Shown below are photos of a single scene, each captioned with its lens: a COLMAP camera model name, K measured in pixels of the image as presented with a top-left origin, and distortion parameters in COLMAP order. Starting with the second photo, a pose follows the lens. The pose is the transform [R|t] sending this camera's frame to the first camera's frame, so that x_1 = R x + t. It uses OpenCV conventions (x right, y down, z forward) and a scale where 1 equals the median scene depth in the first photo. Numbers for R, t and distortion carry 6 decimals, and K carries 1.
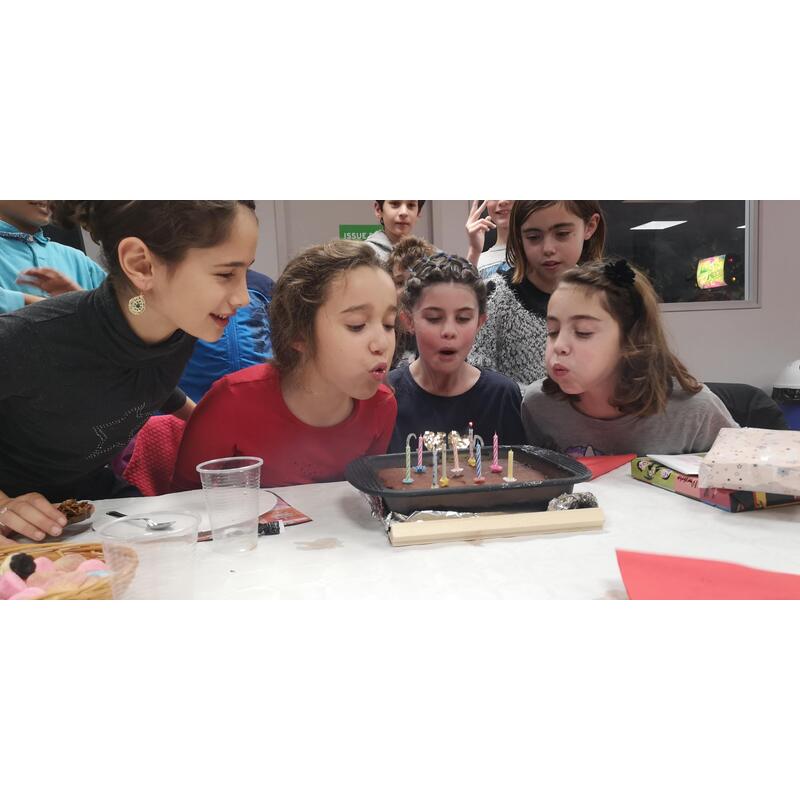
lens RADIAL K [[626.1, 0, 402.2], [0, 626.1, 415.9], [0, 0, 1]] dist [0.022103, -0.024251]
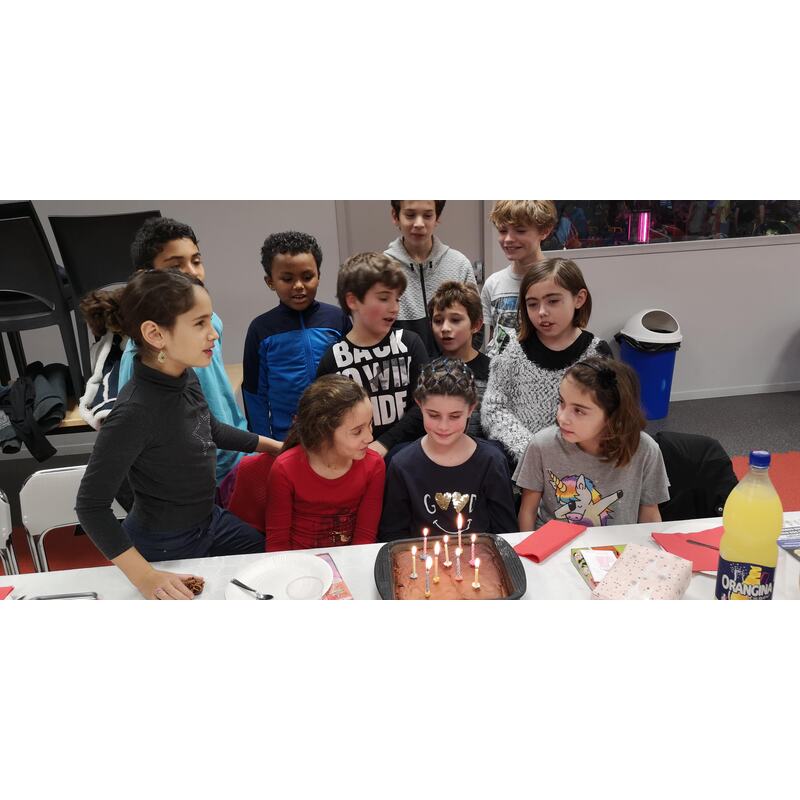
lens RADIAL K [[626.1, 0, 402.5], [0, 626.1, 392.2], [0, 0, 1]] dist [0.022103, -0.024251]
pose [[0.993401, 0.030966, -0.110430, 0.151278], [-0.007182, 0.977767, 0.209569, -0.751135], [0.114465, -0.207393, 0.971538, -0.521621]]
